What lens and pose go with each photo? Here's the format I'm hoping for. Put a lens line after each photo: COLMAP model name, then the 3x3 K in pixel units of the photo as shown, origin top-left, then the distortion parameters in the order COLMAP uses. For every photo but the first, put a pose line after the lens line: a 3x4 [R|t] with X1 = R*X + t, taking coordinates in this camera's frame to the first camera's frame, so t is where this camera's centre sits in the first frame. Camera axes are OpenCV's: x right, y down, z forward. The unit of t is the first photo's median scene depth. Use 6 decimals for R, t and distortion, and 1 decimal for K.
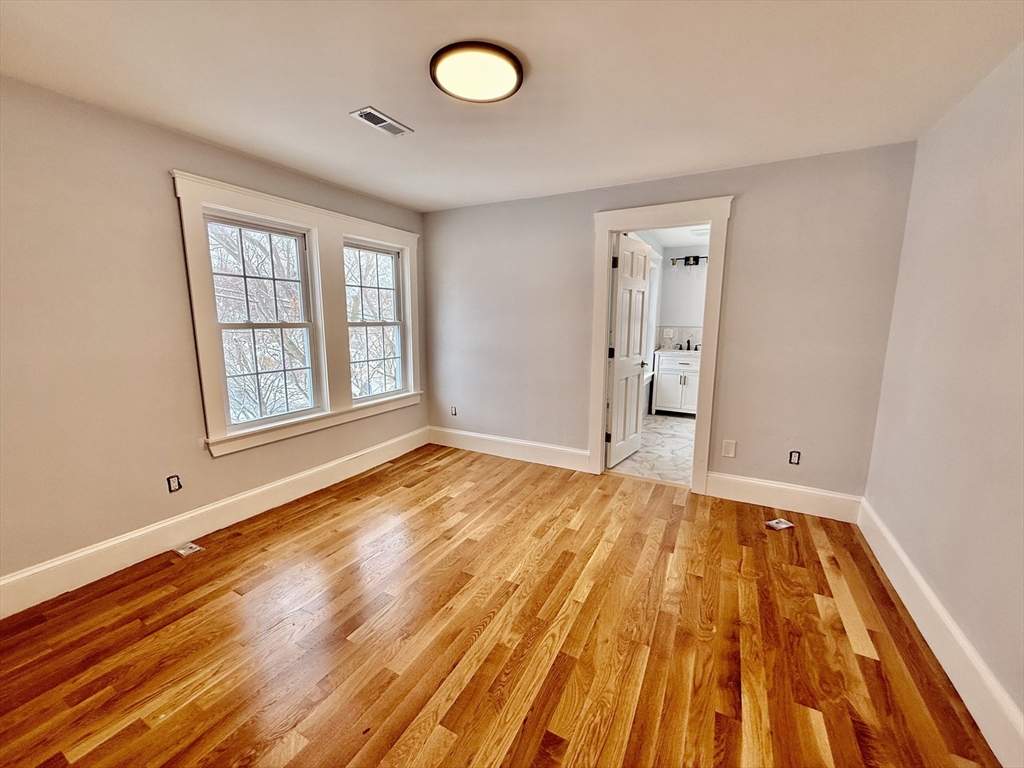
lens RADIAL K [[410.3, 0, 512.0], [0, 410.3, 384.0], [0, 0, 1]] dist [0.000969, -0.000164]
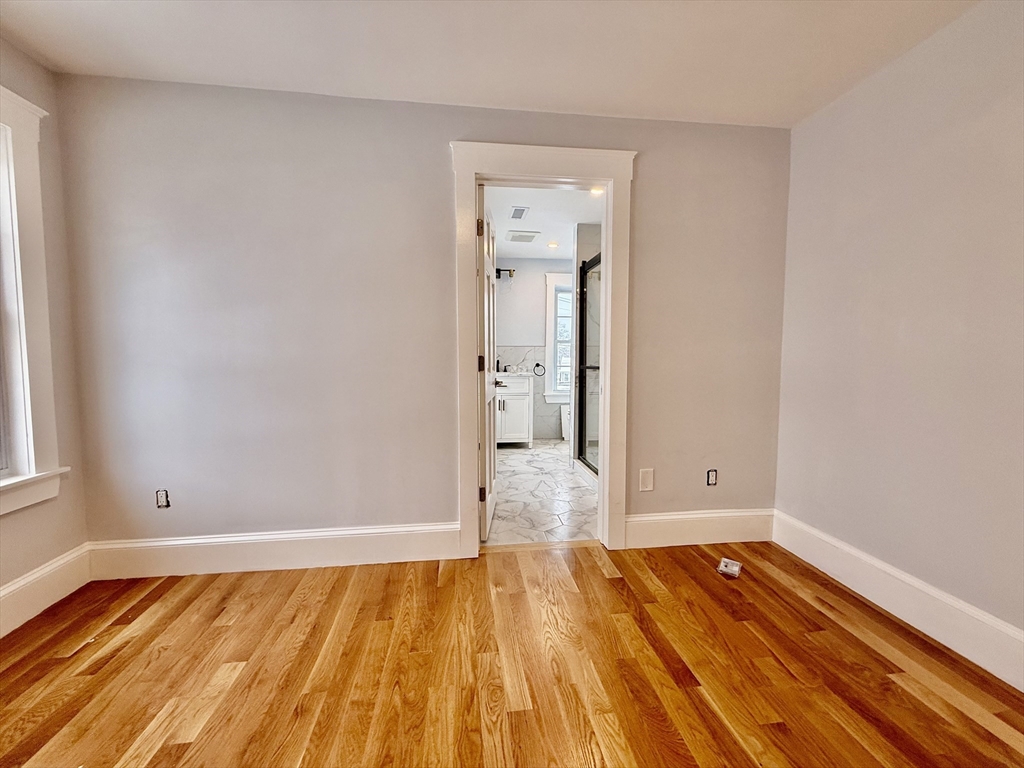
lens RADIAL K [[410.3, 0, 512.0], [0, 410.3, 384.0], [0, 0, 1]] dist [0.000969, -0.000164]
pose [[0.818340, -0.044200, 0.573033, -0.097688], [0.097036, 0.993351, -0.061956, 0.003012], [-0.566484, 0.106306, 0.817187, 0.465575]]
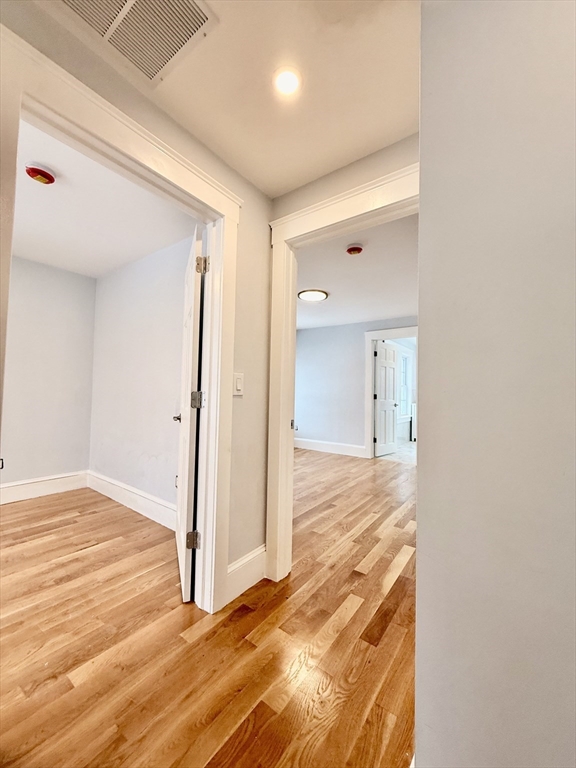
lens RADIAL K [[302.9, 0, 288.0], [0, 302.9, 384.0], [0, 0, 1]] dist [-0.000253, -0.000252]
pose [[0.988981, 0.007869, -0.147833, 0.038784], [-0.035439, 0.982137, -0.184801, 0.162781], [0.143738, 0.188003, 0.971594, -0.557745]]
